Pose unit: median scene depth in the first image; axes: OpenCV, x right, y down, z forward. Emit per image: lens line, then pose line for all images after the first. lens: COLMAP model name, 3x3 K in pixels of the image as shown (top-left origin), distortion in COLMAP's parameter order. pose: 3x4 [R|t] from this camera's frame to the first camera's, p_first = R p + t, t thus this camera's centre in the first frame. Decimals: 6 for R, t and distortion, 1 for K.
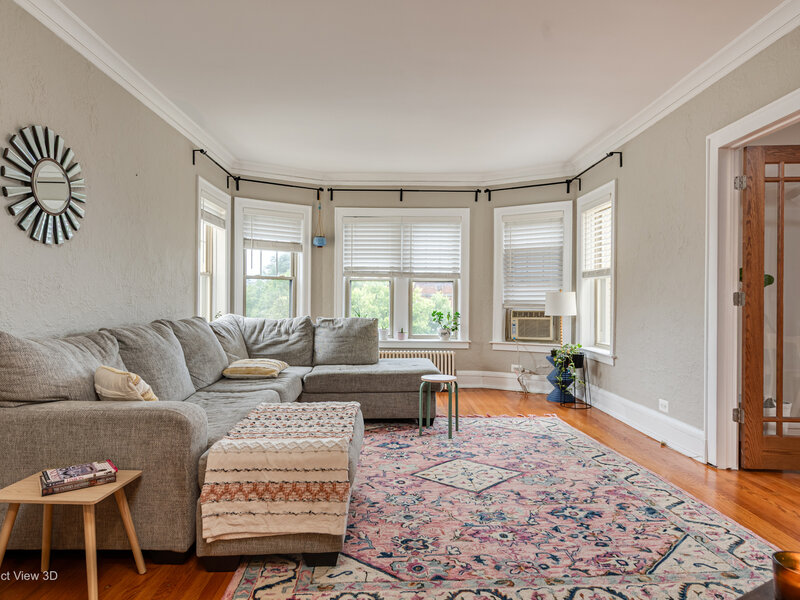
lens RADIAL K [[510.5, 0, 379.3], [0, 510.5, 301.5], [0, 0, 1]] dist [0.023720, -0.001415]
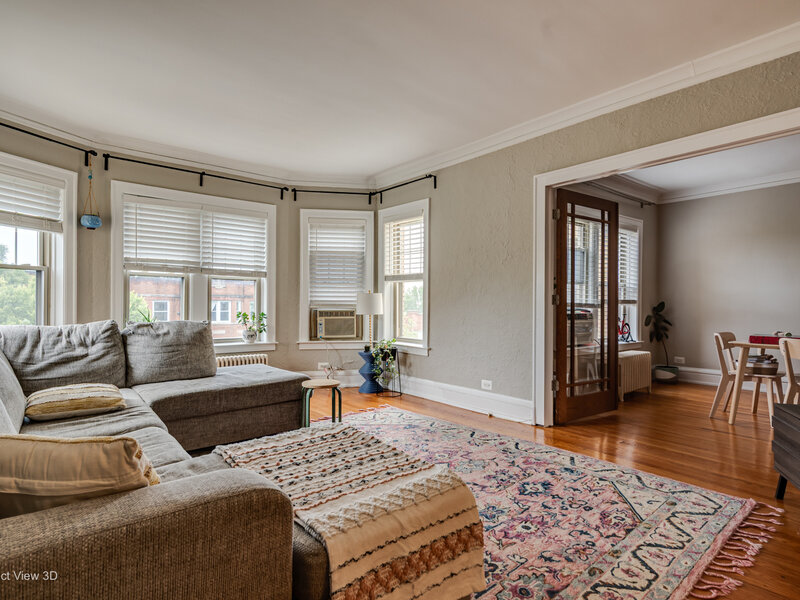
lens RADIAL K [[463.9, 0, 400.2], [0, 463.9, 306.0], [0, 0, 1]] dist [0.020243, -0.002806]
pose [[0.762044, -0.003385, 0.647517, -0.241161], [-0.001757, 0.999972, 0.007296, 0.001688], [-0.647523, -0.006698, 0.762016, 0.195019]]
